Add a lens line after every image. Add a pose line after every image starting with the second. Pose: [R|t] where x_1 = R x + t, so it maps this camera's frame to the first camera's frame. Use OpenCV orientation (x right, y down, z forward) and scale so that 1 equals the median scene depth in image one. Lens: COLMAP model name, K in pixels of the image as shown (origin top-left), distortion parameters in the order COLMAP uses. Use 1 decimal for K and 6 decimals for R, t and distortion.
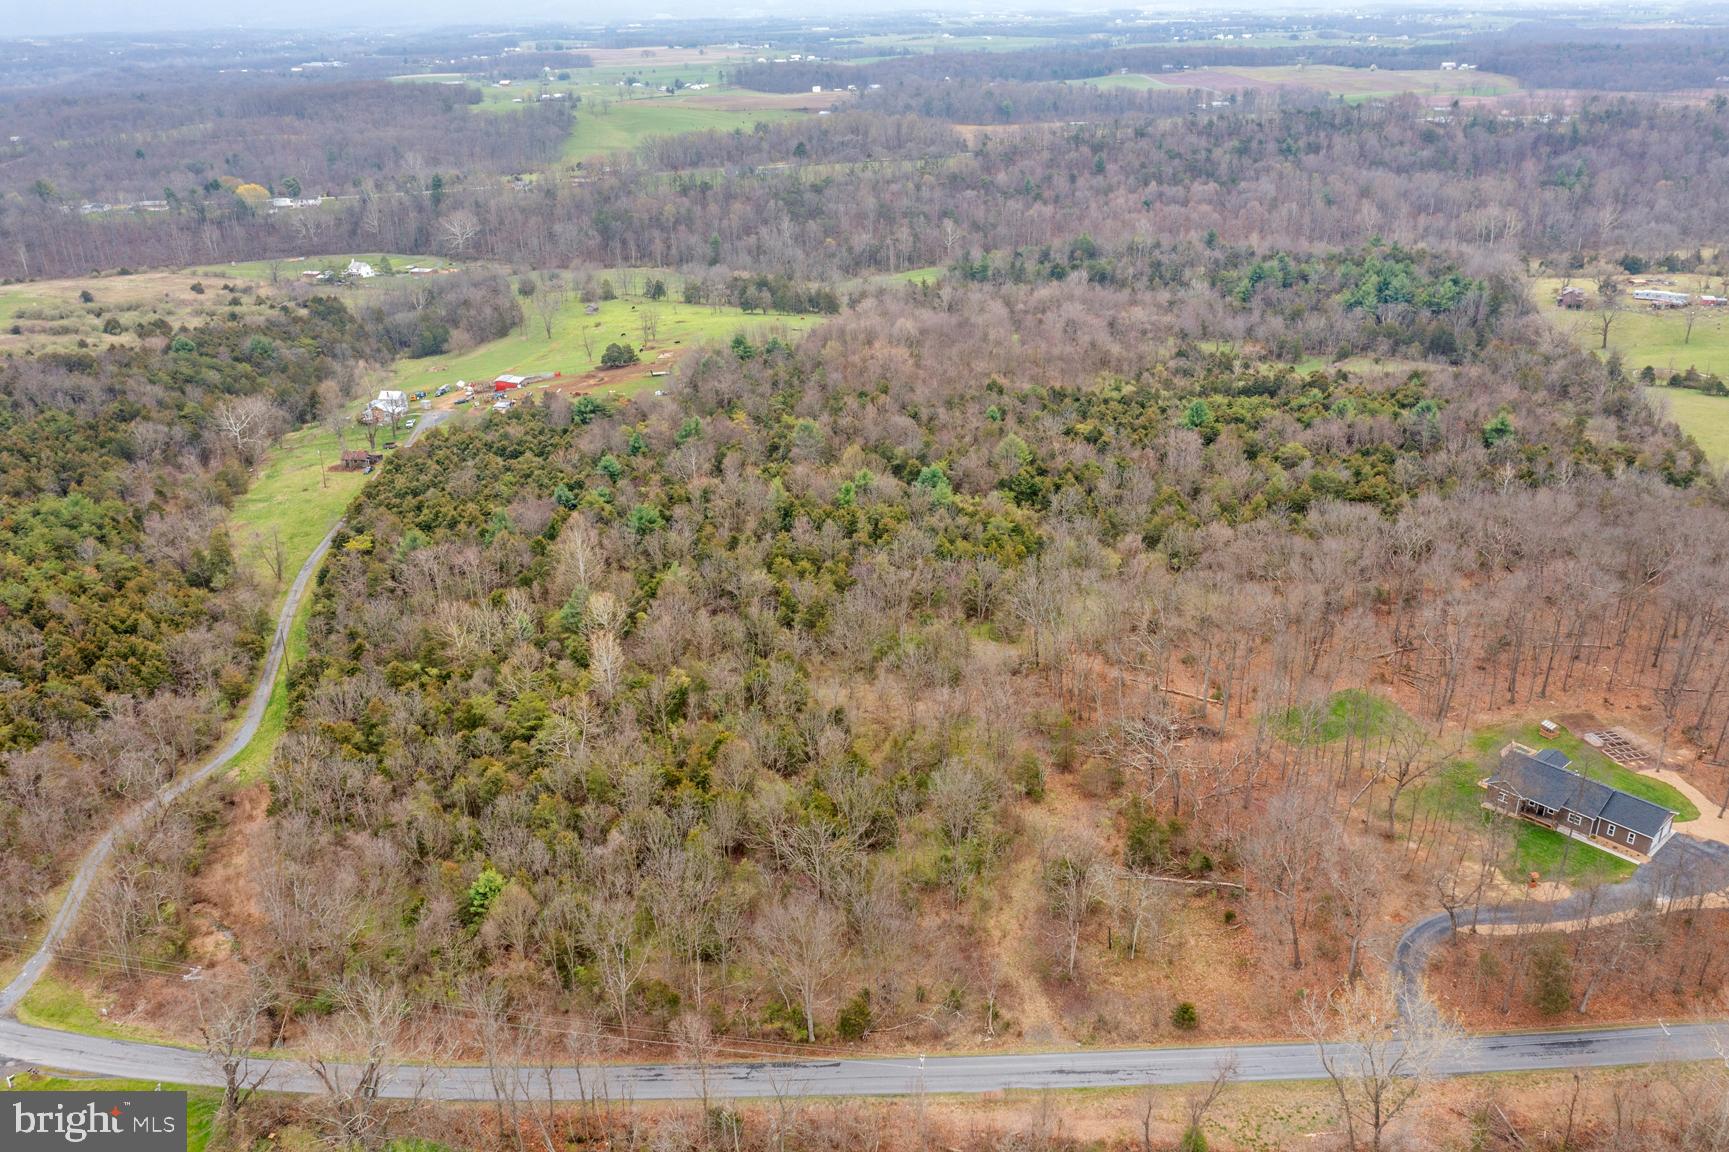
lens RADIAL K [[1353.7, 0, 864.5], [0, 1353.7, 576.0], [0, 0, 1]] dist [-0.025686, 0.003337]
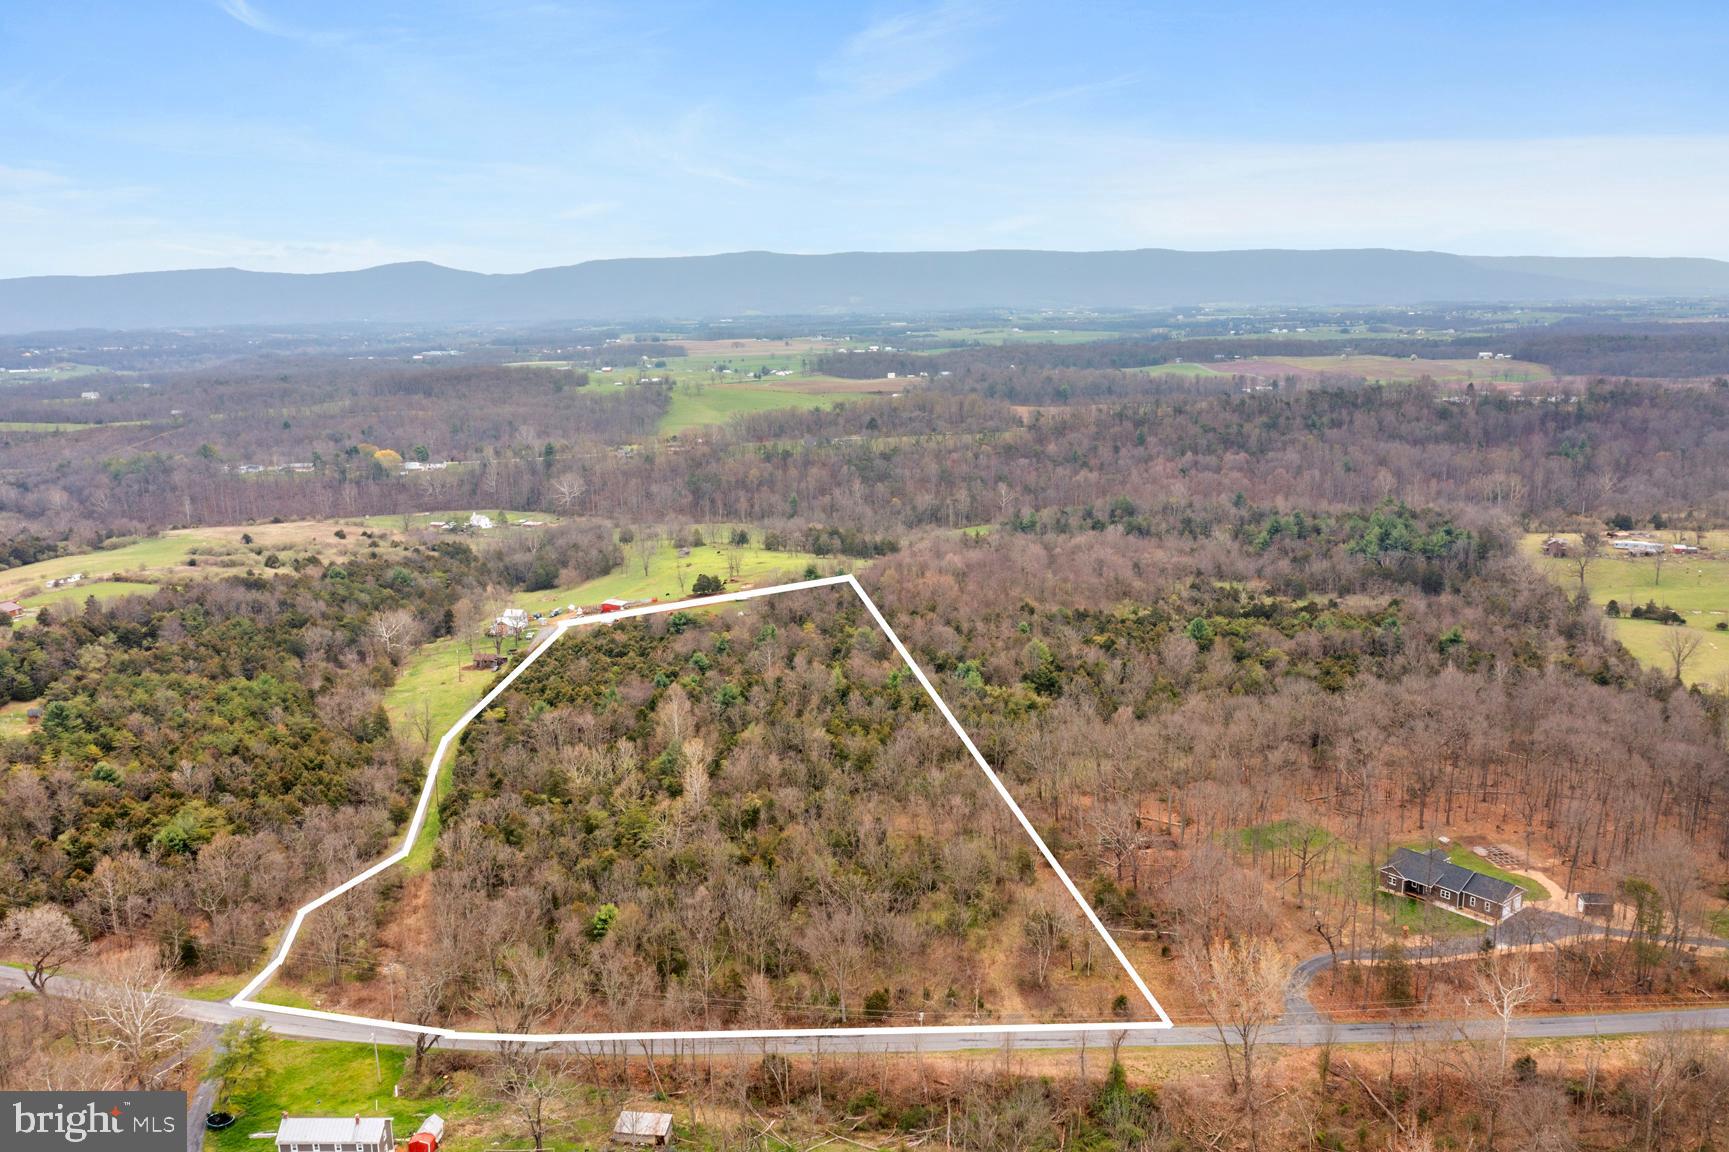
lens RADIAL K [[1345.0, 0, 864.5], [0, 1345.0, 576.0], [0, 0, 1]] dist [-0.029259, 0.004961]
pose [[0.998458, 0.010707, -0.054470, 0.012490], [-0.021326, 0.979910, -0.198294, 0.044006], [0.051252, 0.199150, 0.978628, -0.099587]]
